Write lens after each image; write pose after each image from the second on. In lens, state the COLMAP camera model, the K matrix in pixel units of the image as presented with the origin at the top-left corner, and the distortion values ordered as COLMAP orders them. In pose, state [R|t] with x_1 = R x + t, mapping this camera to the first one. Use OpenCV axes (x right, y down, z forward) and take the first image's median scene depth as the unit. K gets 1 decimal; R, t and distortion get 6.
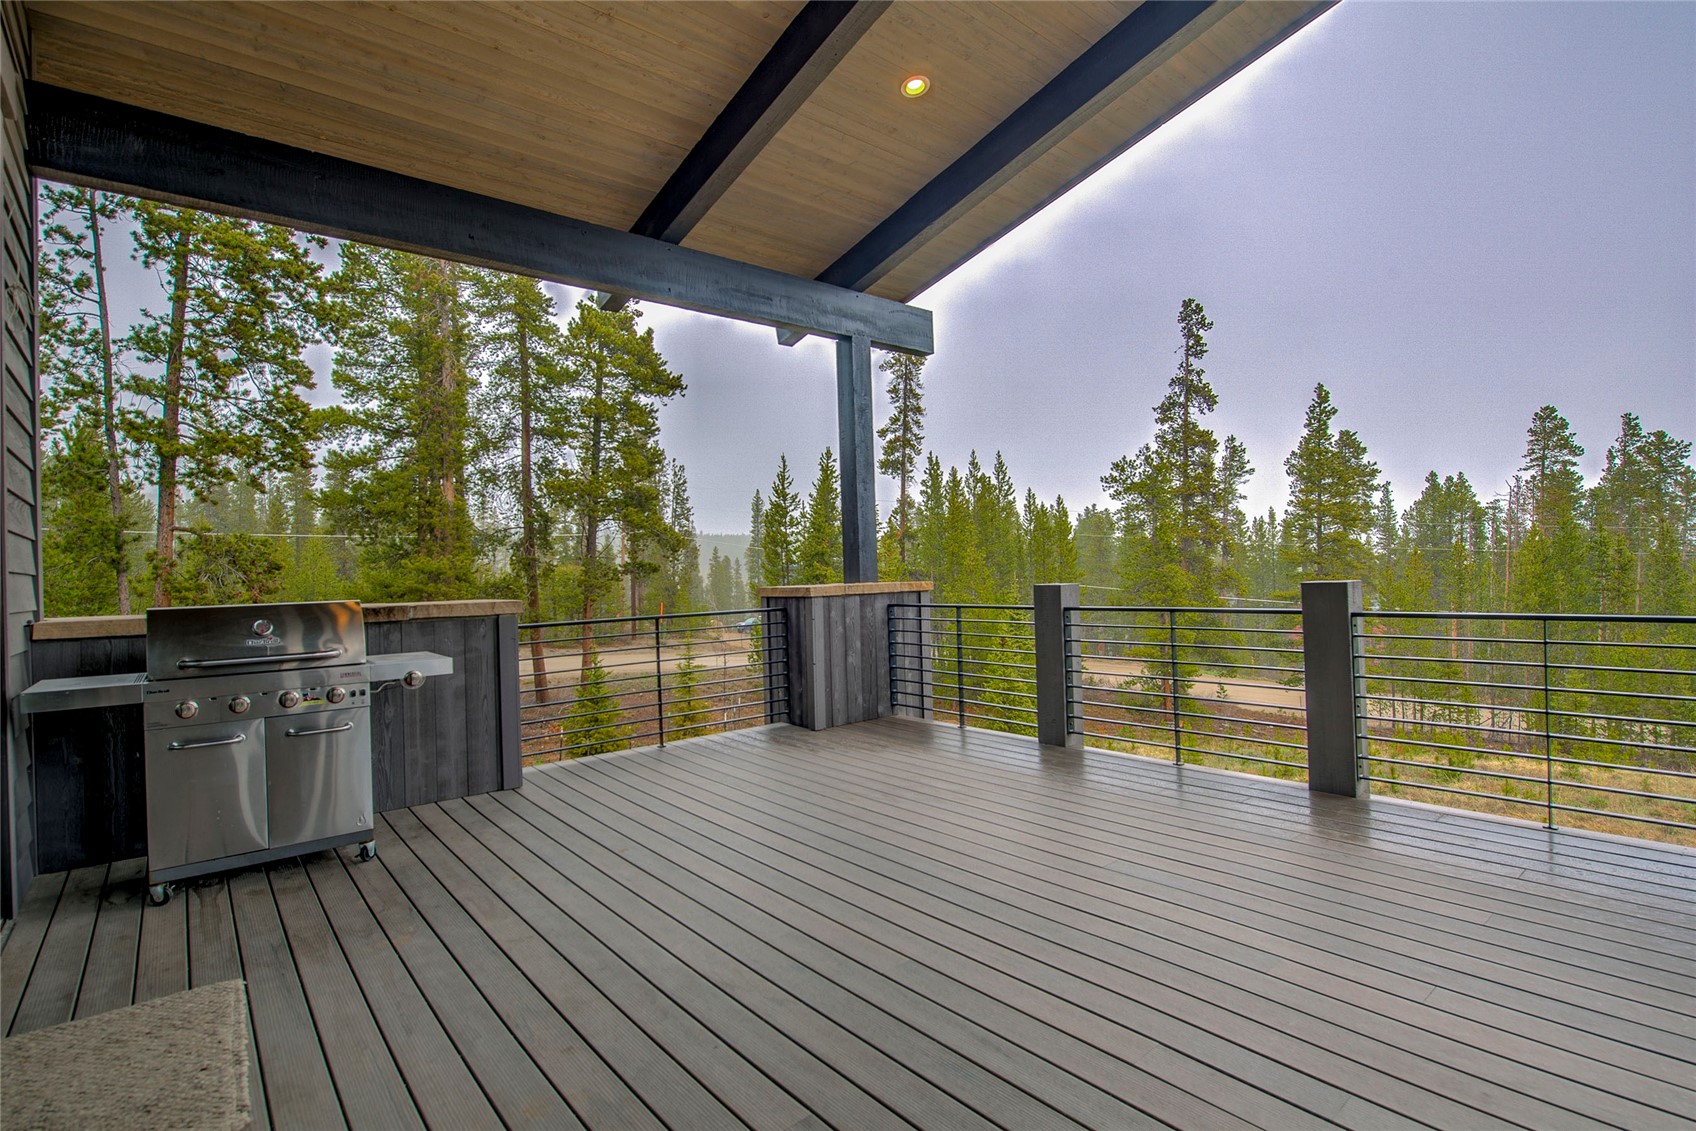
lens RADIAL K [[809.1, 0, 844.0], [0, 809.1, 563.7], [0, 0, 1]] dist [-0.009811, -0.000982]
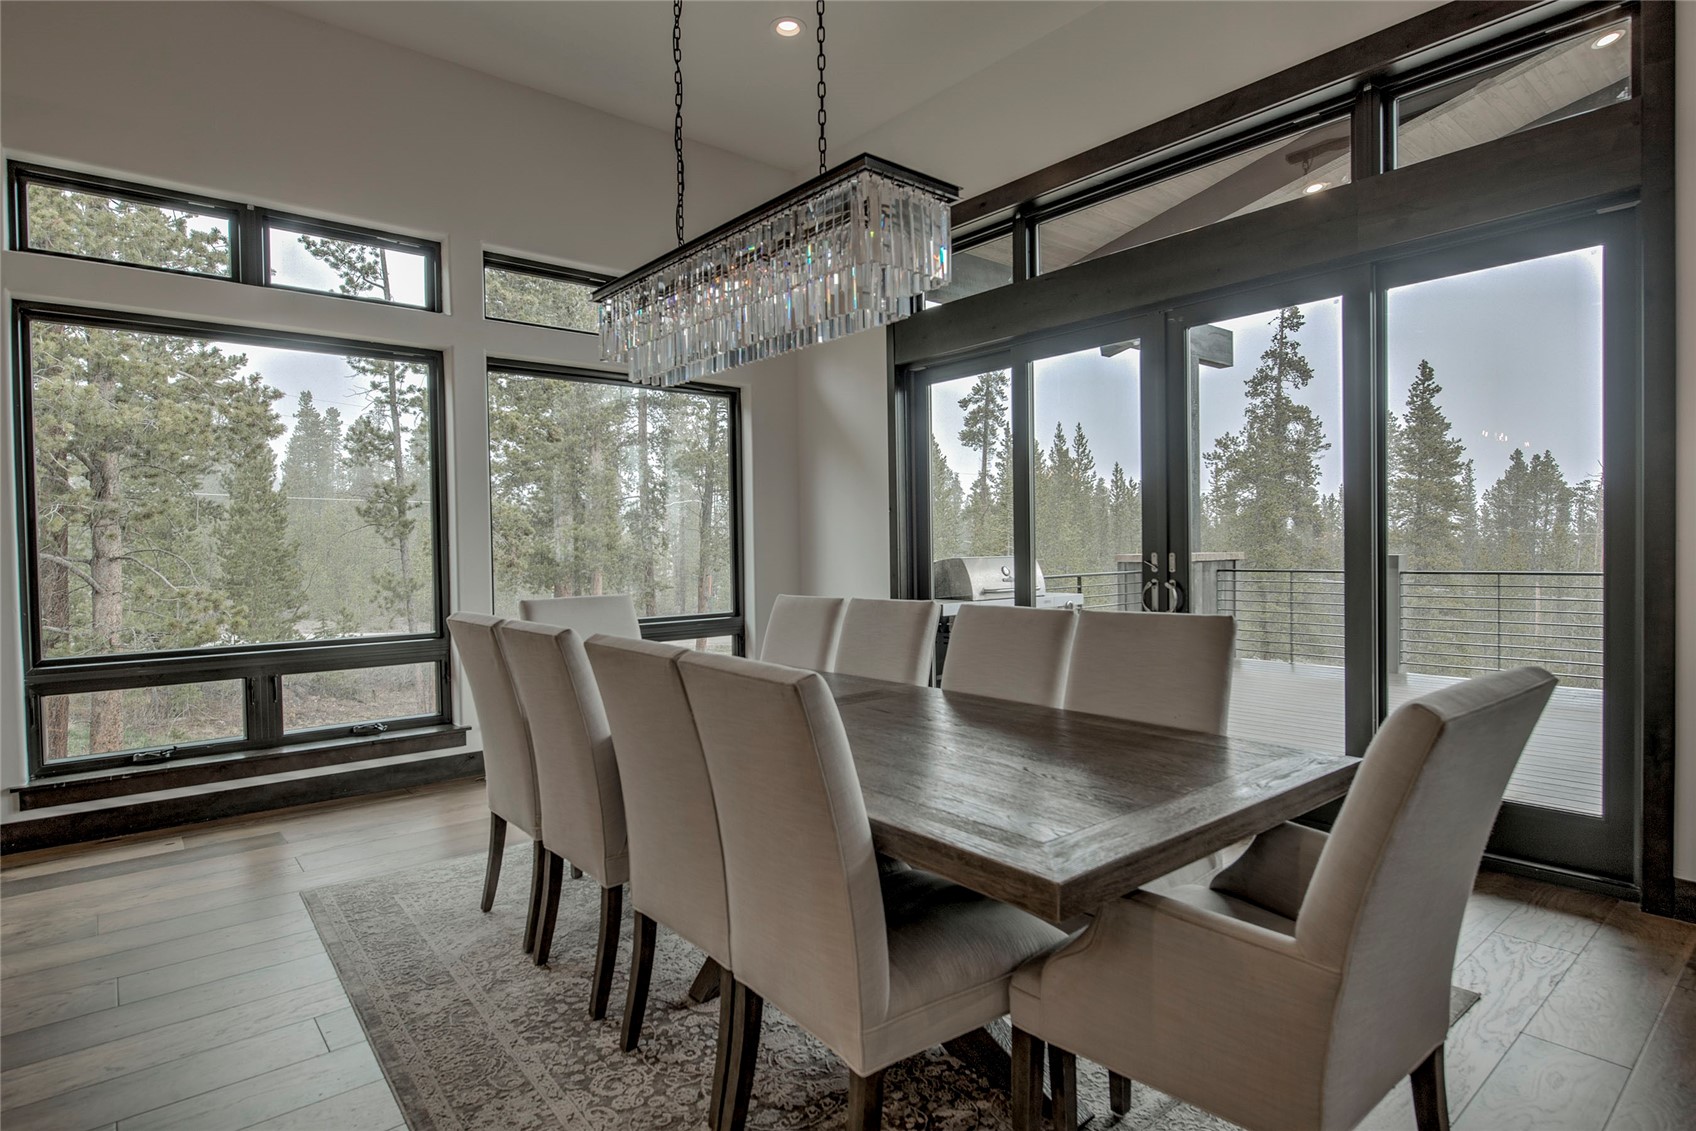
lens RADIAL K [[890.8, 0, 848.3], [0, 890.8, 567.9], [0, 0, 1]] dist [-0.004498, -0.000094]
pose [[0.999886, 0.014123, 0.005297, -0.094262], [-0.014293, 0.999337, 0.033497, 0.001679], [-0.004820, -0.033569, 0.999425, -0.070481]]
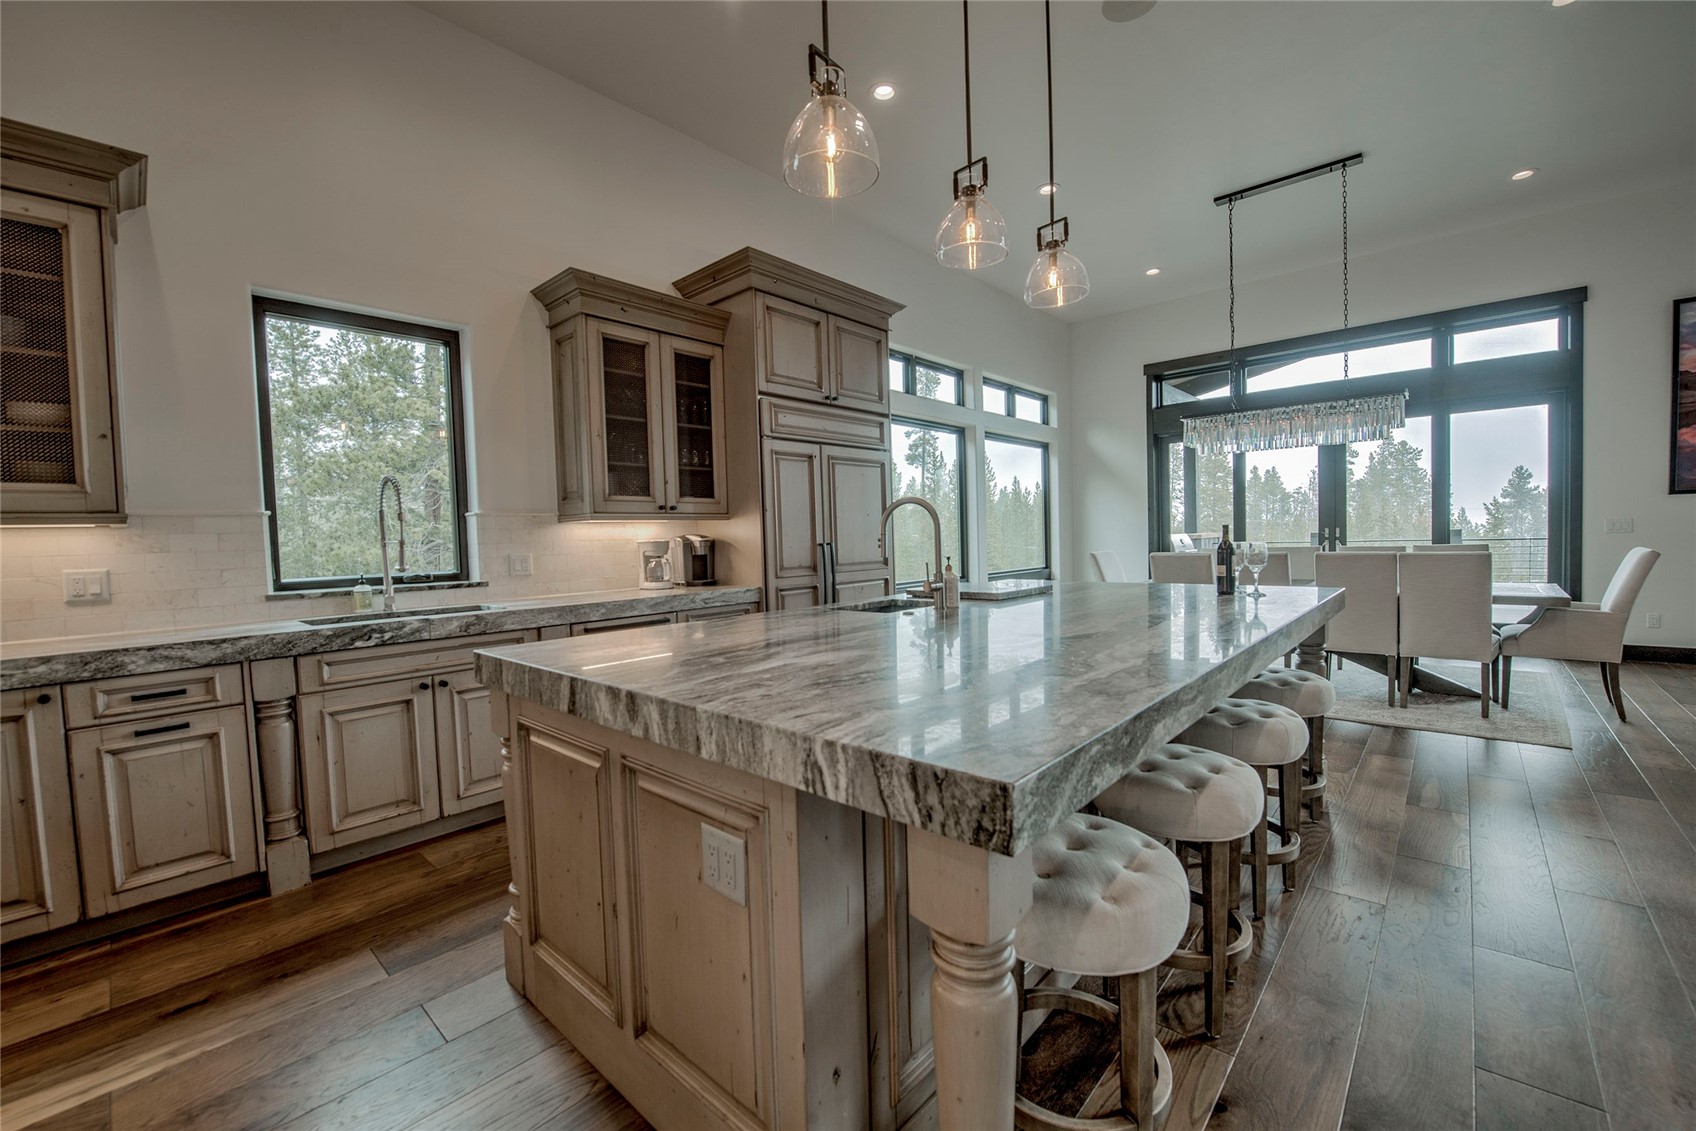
lens RADIAL K [[682.0, 0, 851.4], [0, 682.0, 564.6], [0, 0, 1]] dist [-0.002511, -0.010433]
pose [[0.990034, -0.005748, 0.140710, -0.208981], [-0.000690, 0.998957, 0.045665, 0.004603], [-0.140826, -0.045307, 0.988997, -0.123286]]
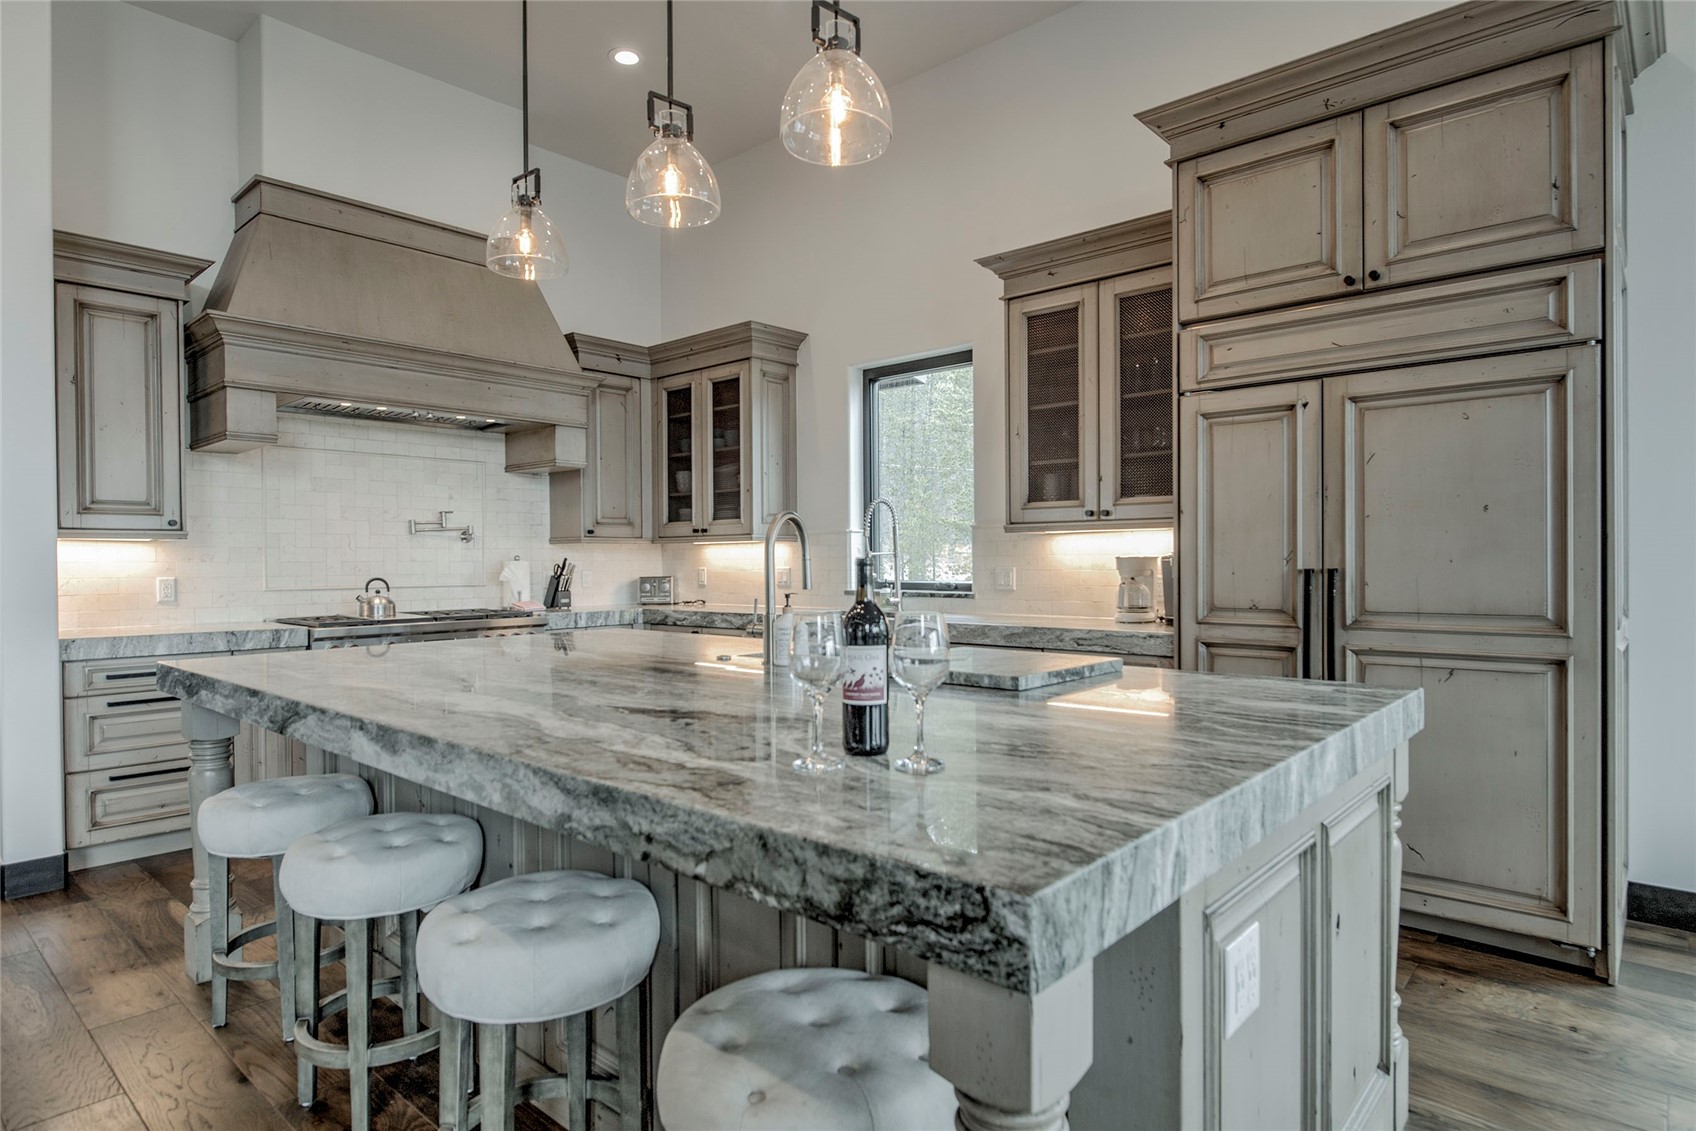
lens RADIAL K [[940.0, 0, 841.2], [0, 940.0, 564.8], [0, 0, 1]] dist [-0.004750, -0.001196]
pose [[0.137628, 0.033651, -0.989912, -0.122185], [0.012678, 0.999281, 0.035732, 0.002434], [0.990403, -0.017468, 0.137102, -0.061559]]
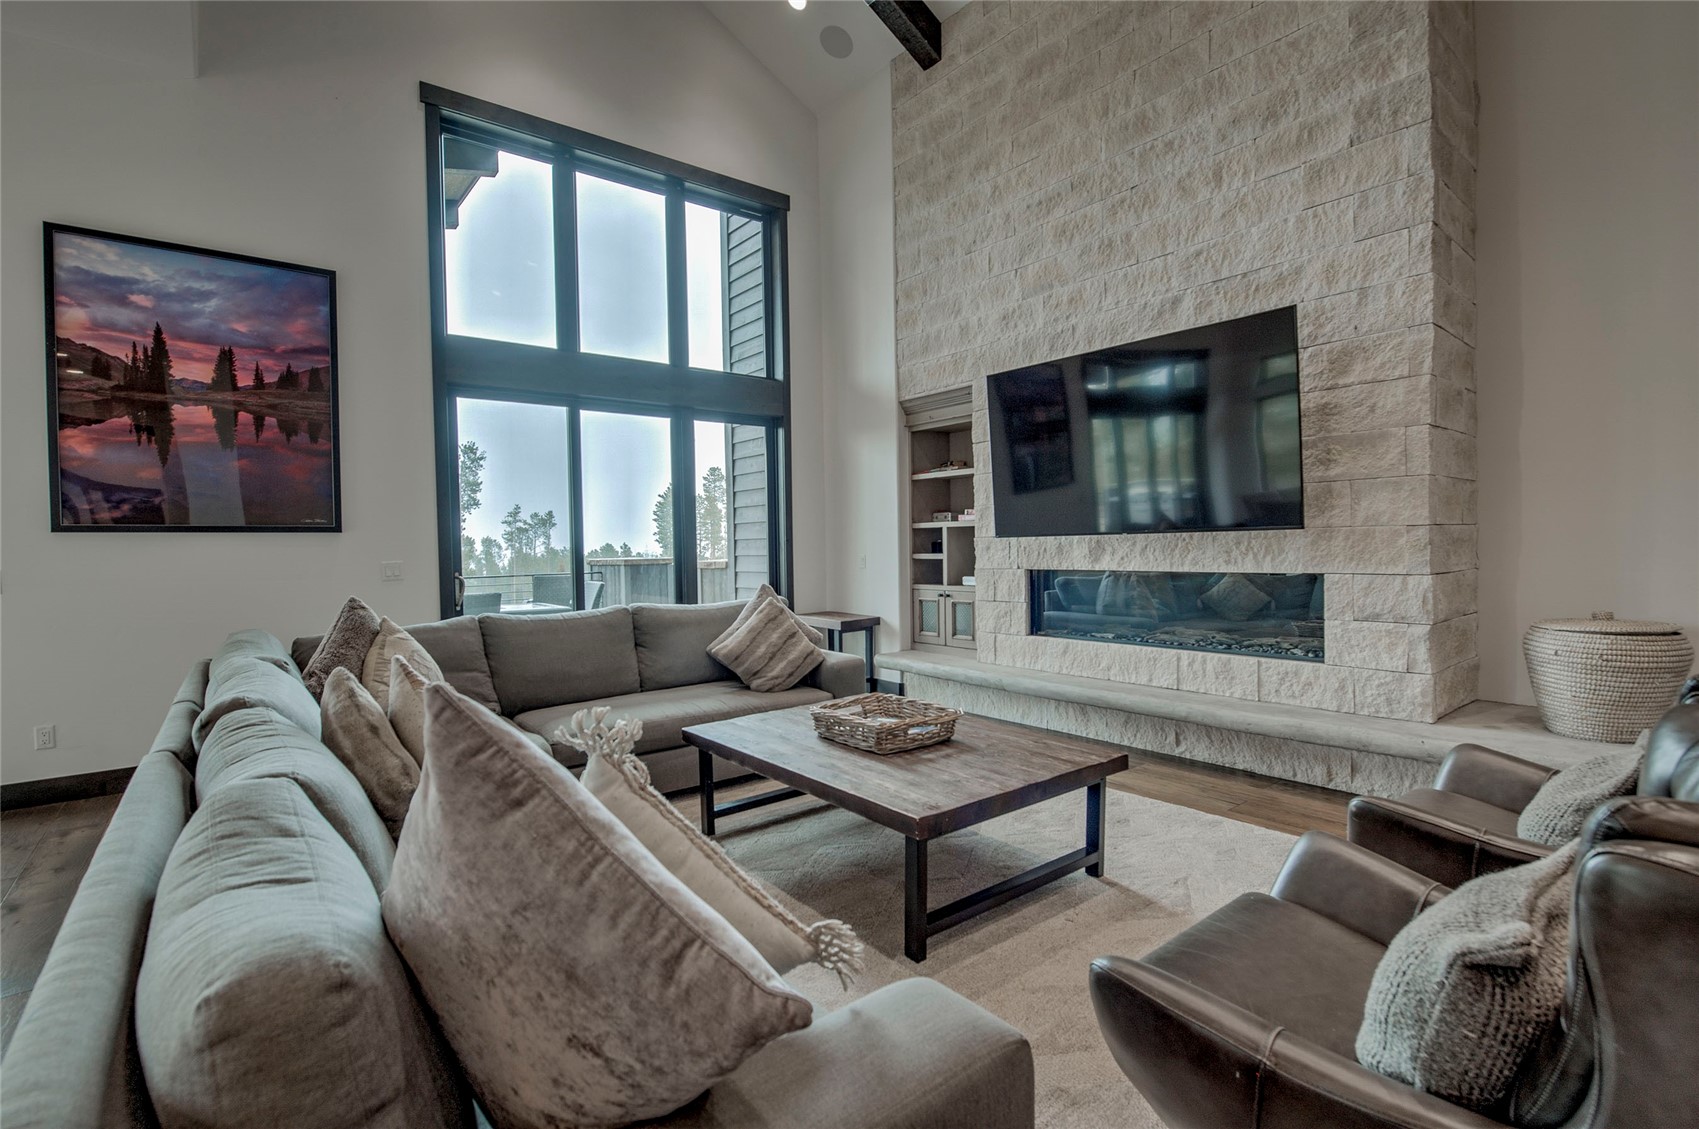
lens RADIAL K [[780.8, 0, 838.1], [0, 780.8, 563.2], [0, 0, 1]] dist [-0.012679, -0.001088]
pose [[0.028176, 0.006245, 0.999583, -0.116185], [0.011343, 0.999914, -0.006567, 0.001878], [-0.999539, 0.011523, 0.028103, -0.113711]]
